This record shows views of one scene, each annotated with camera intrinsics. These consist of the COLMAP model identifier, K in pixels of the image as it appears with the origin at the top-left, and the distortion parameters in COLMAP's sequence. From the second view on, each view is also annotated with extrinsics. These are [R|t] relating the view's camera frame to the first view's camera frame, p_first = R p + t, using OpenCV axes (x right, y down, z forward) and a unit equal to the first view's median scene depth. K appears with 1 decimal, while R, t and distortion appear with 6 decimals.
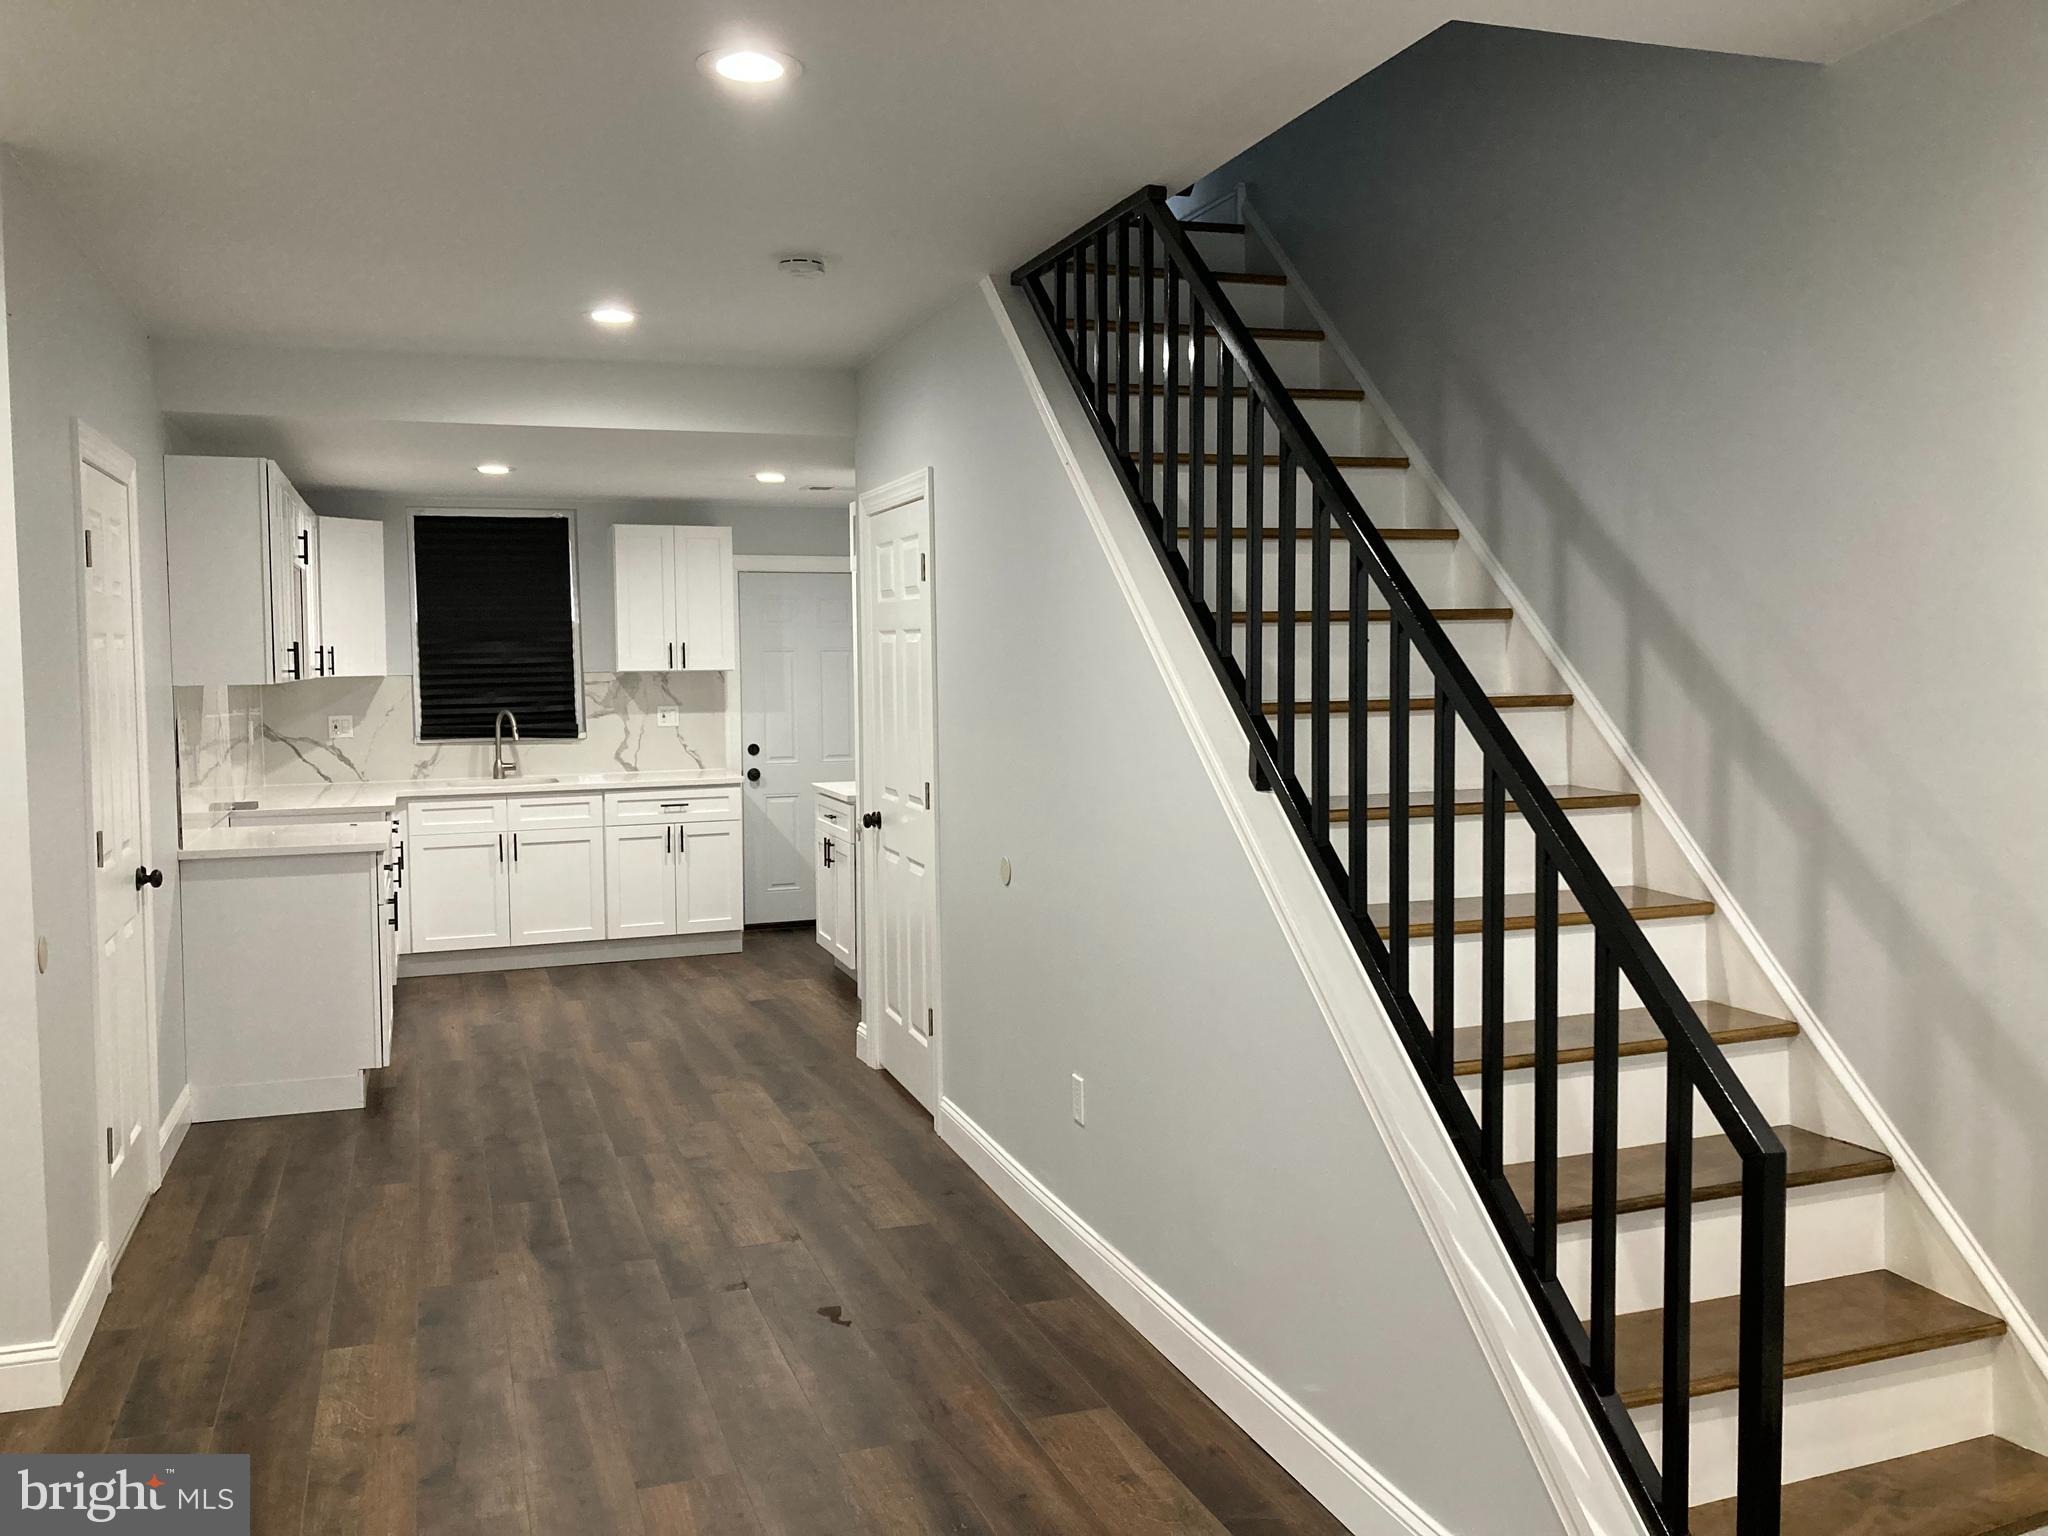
lens RADIAL K [[1688.1, 0, 1027.9], [0, 1688.1, 726.8], [0, 0, 1]] dist [0.059042, -0.042382]
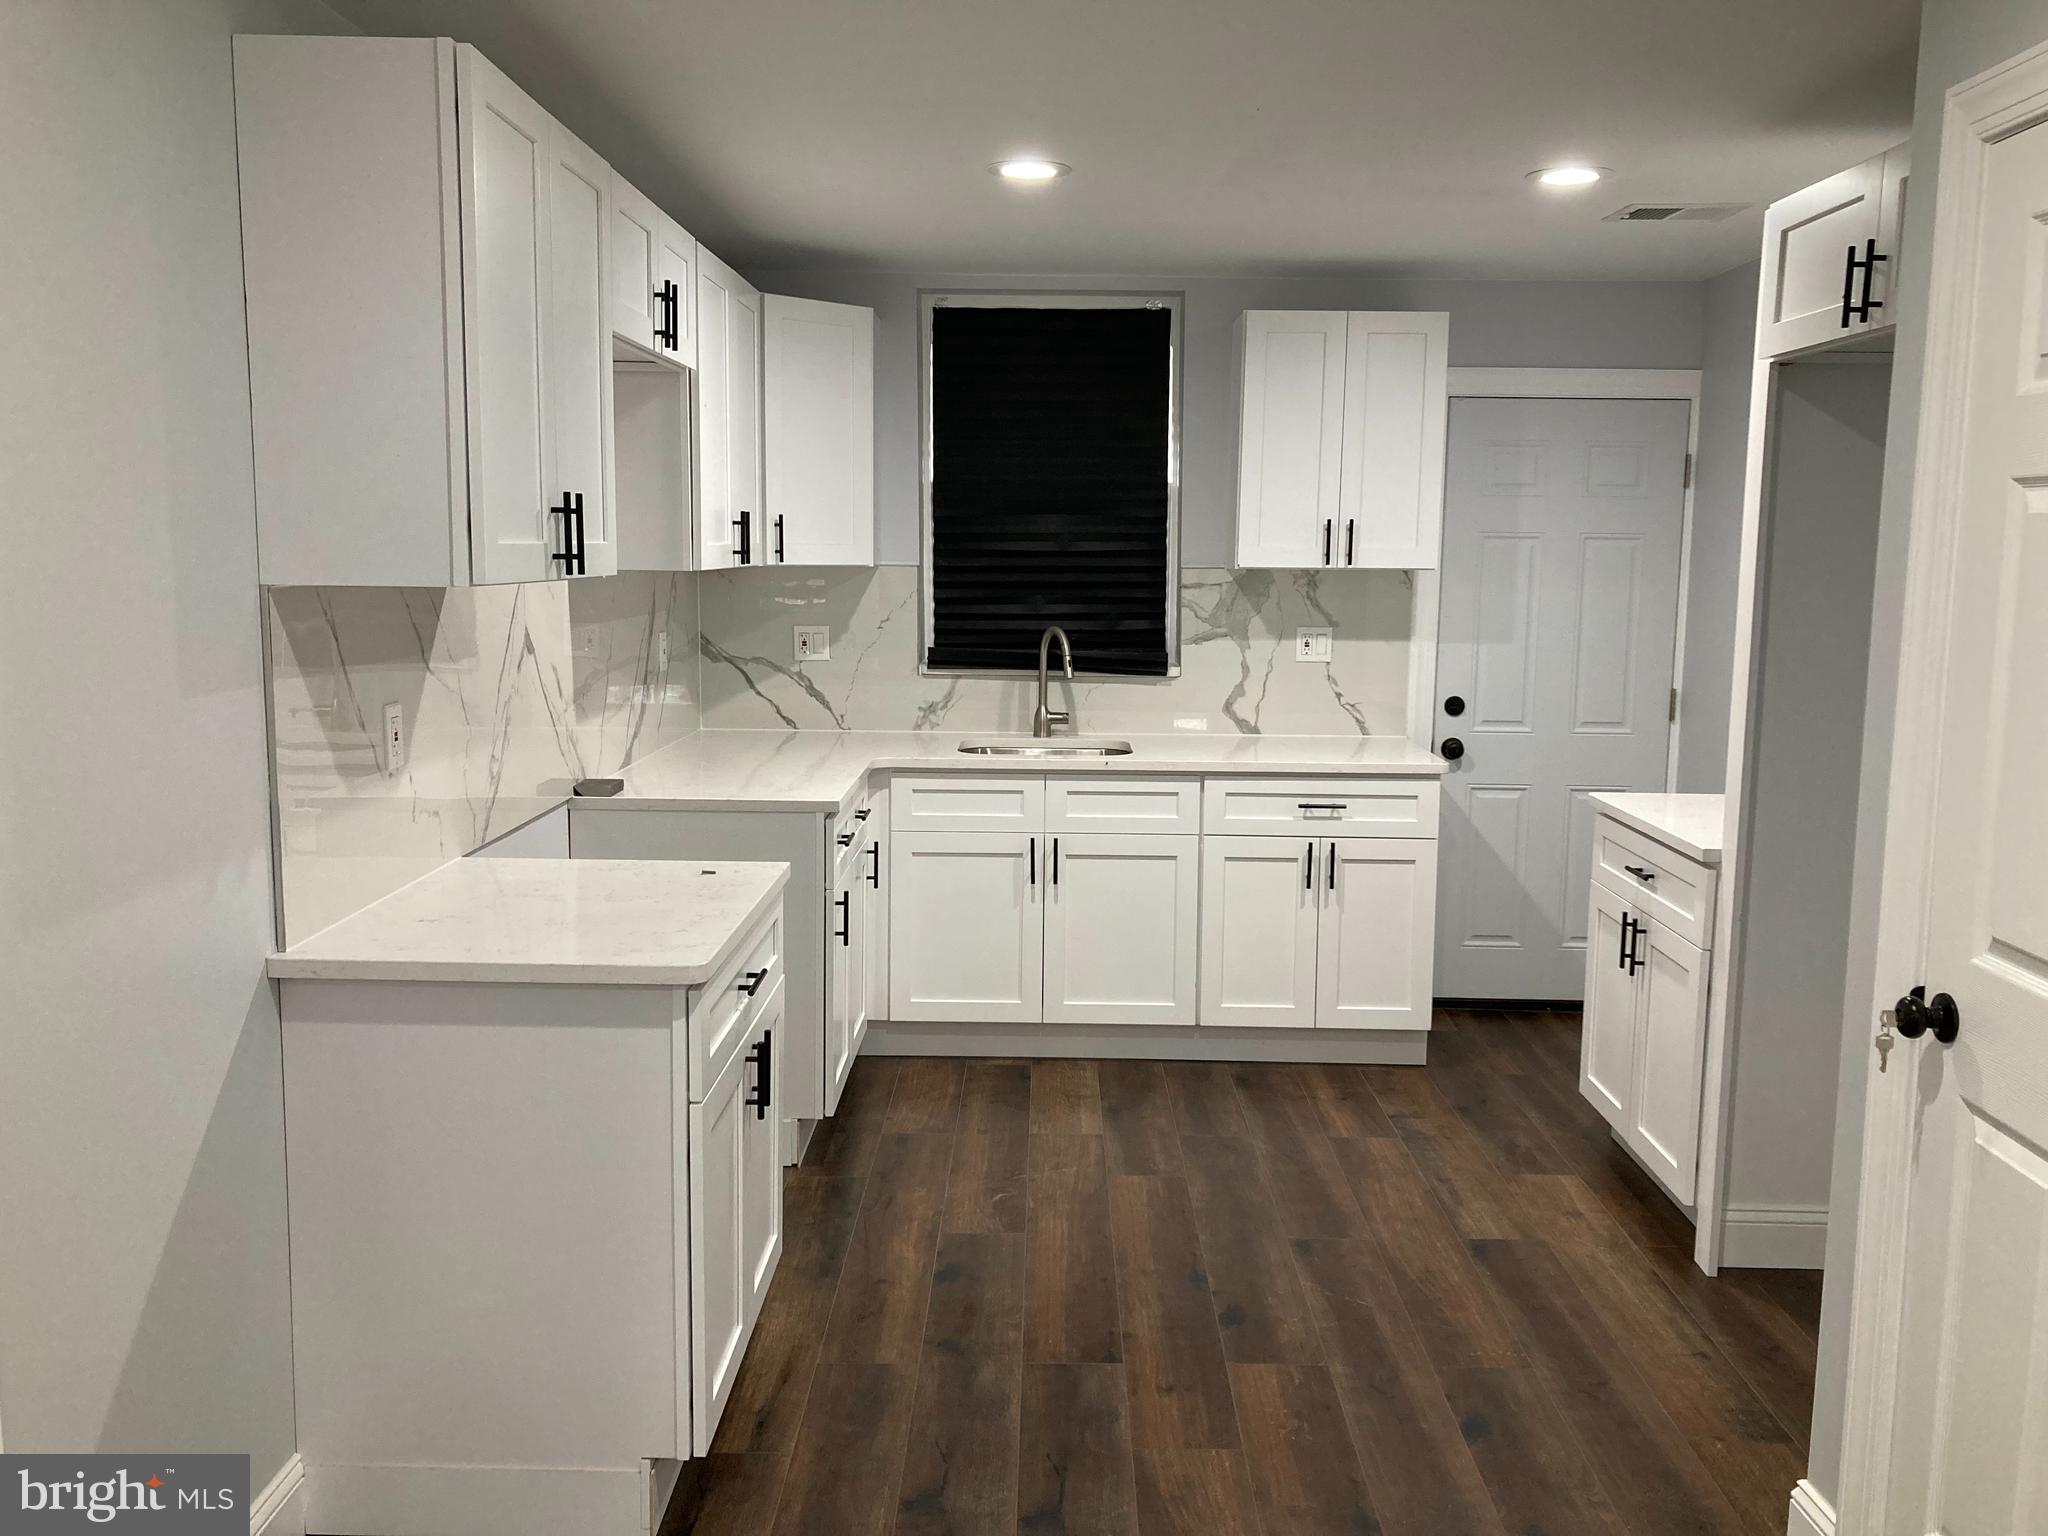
lens RADIAL K [[1688.1, 0, 1020.3], [0, 1688.1, 764.6], [0, 0, 1]] dist [0.059042, -0.042382]
pose [[0.936478, 0.068748, -0.343922, -0.106626], [-0.038416, 0.994807, 0.094251, -0.017323], [0.348616, -0.075052, 0.934256, 0.422929]]
